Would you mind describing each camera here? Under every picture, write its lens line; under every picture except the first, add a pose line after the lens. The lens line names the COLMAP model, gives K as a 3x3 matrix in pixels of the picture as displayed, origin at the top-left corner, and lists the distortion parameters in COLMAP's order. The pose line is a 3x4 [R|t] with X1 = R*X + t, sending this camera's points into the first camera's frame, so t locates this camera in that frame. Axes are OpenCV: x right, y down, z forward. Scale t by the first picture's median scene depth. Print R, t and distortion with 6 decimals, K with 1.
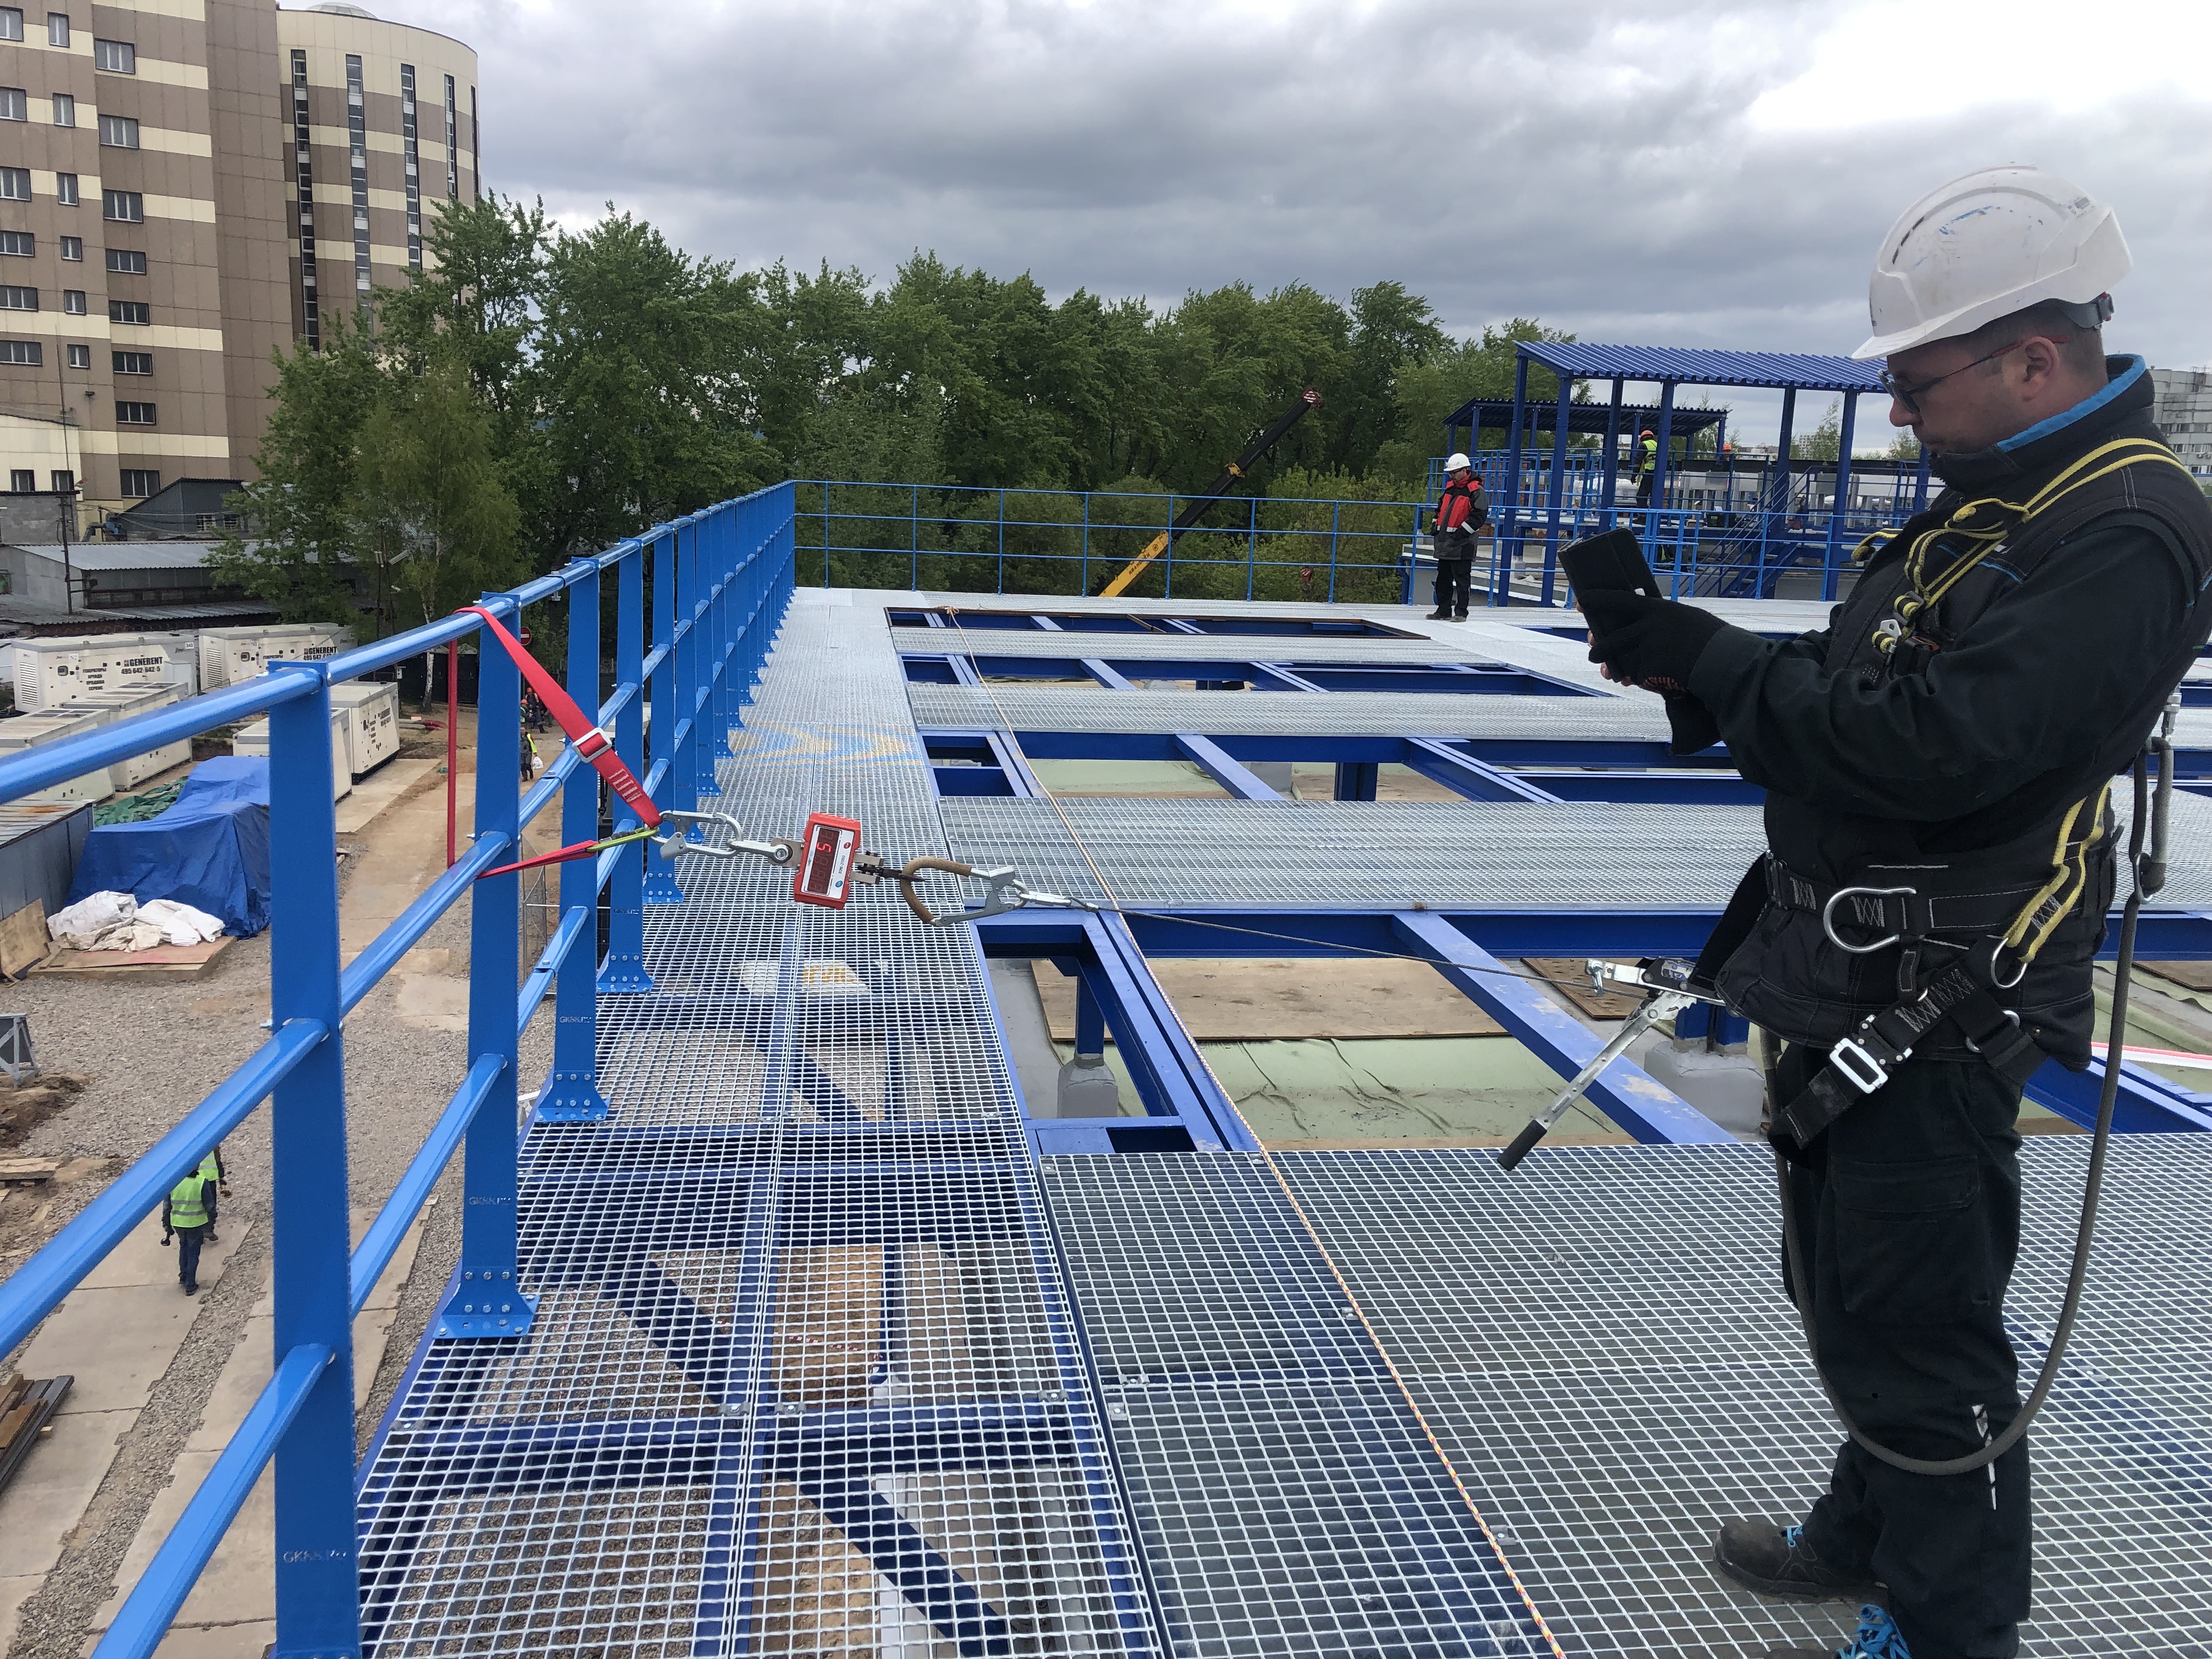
lens RADIAL K [[1820.0, 0, 1160.0], [0, 1820.0, 821.1], [0, 0, 1]] dist [-0.014207, 0.059233]
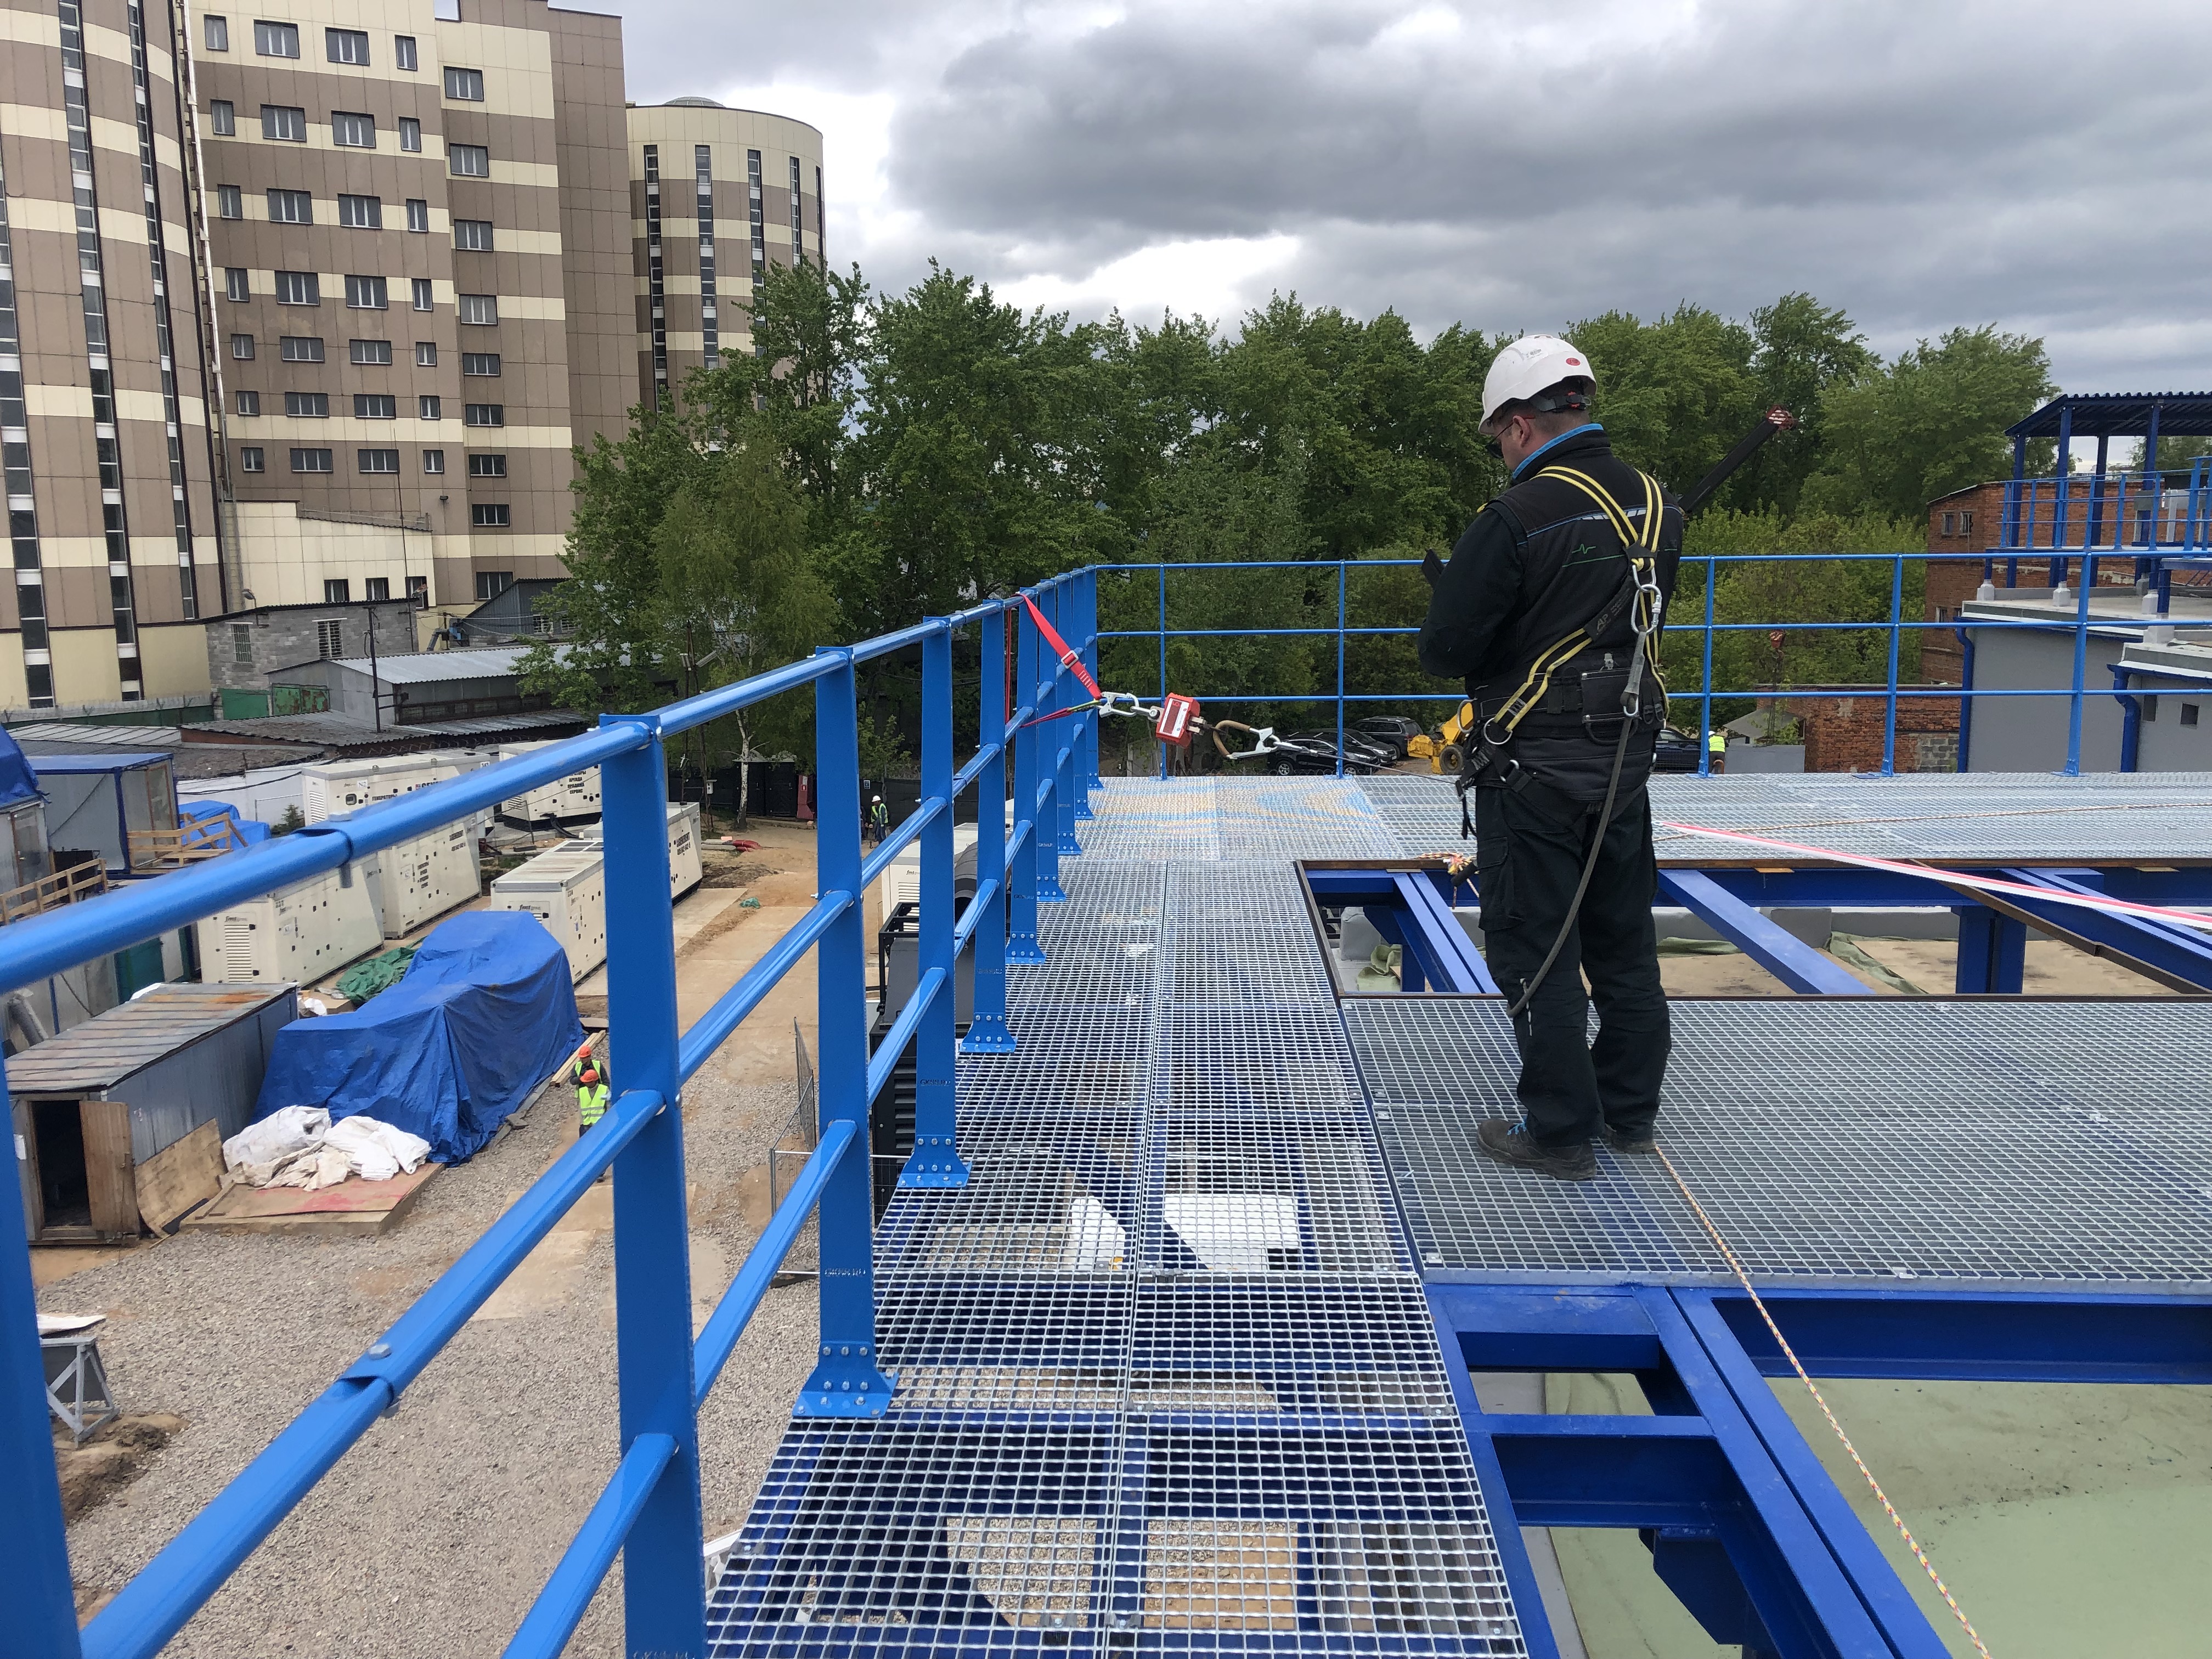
lens RADIAL K [[1820.0, 0, 1160.0], [0, 1820.0, 821.1], [0, 0, 1]] dist [-0.014207, 0.059233]
pose [[0.981441, -0.016804, -0.191025, -0.020880], [0.010635, 0.999390, -0.033273, -0.023459], [0.191467, 0.030624, 0.981021, 0.119336]]
